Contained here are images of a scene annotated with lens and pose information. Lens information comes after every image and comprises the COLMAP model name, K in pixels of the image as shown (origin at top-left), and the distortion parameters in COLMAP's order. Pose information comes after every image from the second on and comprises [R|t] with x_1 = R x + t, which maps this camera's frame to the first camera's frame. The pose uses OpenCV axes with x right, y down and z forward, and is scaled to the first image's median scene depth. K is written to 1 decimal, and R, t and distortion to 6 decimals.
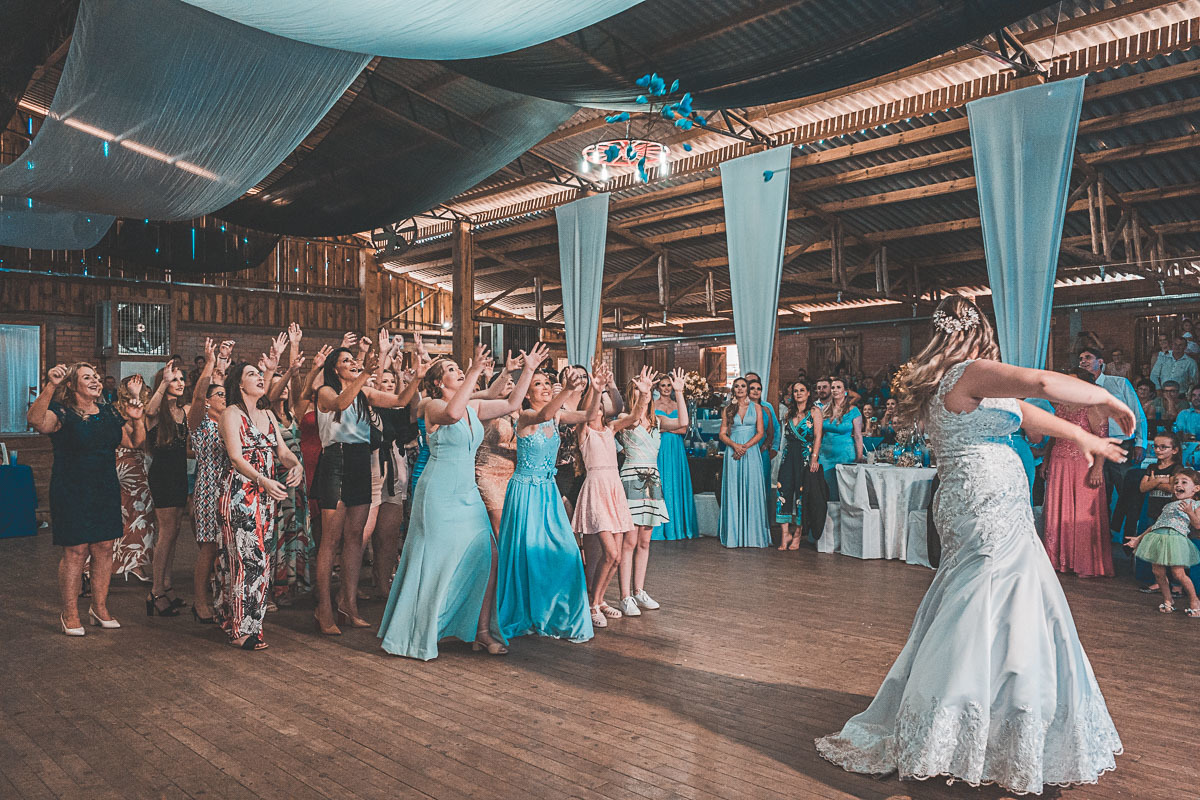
lens RADIAL K [[960.4, 0, 600.3], [0, 960.4, 400.5], [0, 0, 1]] dist [-0.018460, 0.008182]
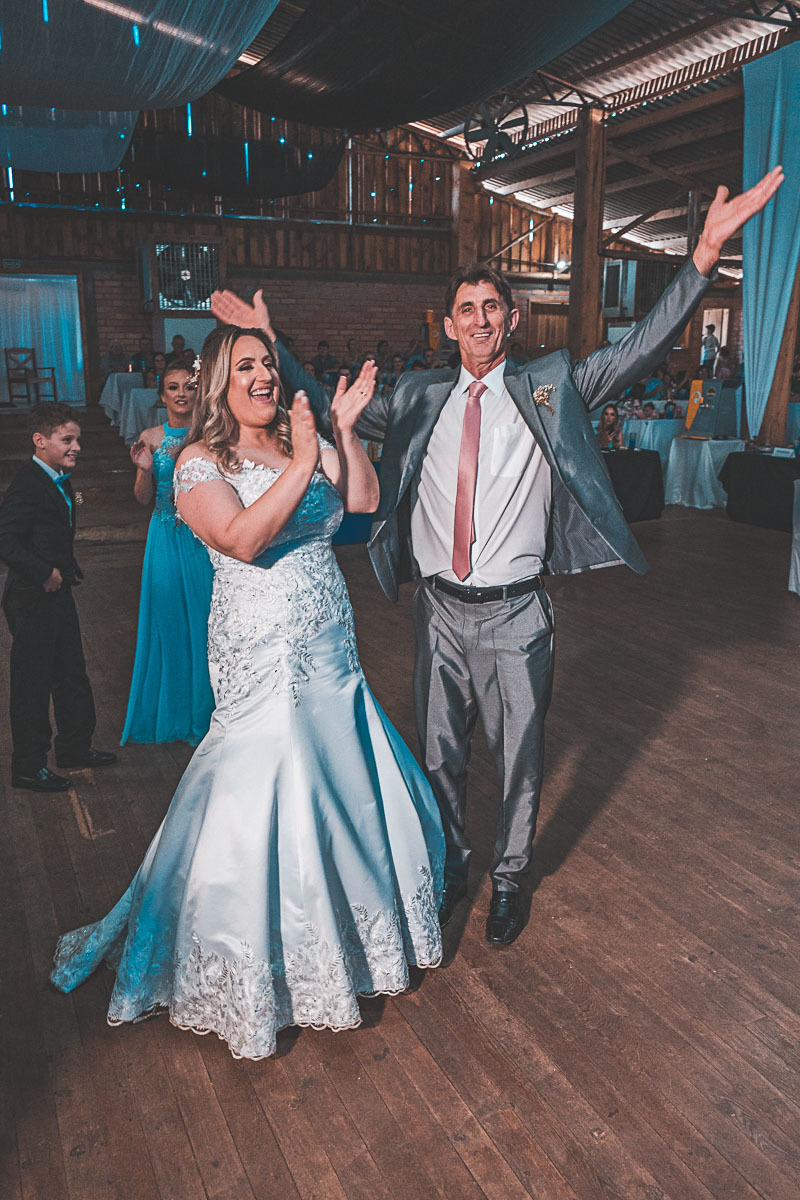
lens RADIAL K [[960.4, 0, 396.3], [0, 960.4, 601.1], [0, 0, 1]] dist [-0.018460, 0.008182]
pose [[0.951140, 0.081793, -0.297729, -0.039161], [-0.004111, 0.967543, 0.252673, -0.012309], [0.308733, -0.239104, 0.920605, 0.207774]]
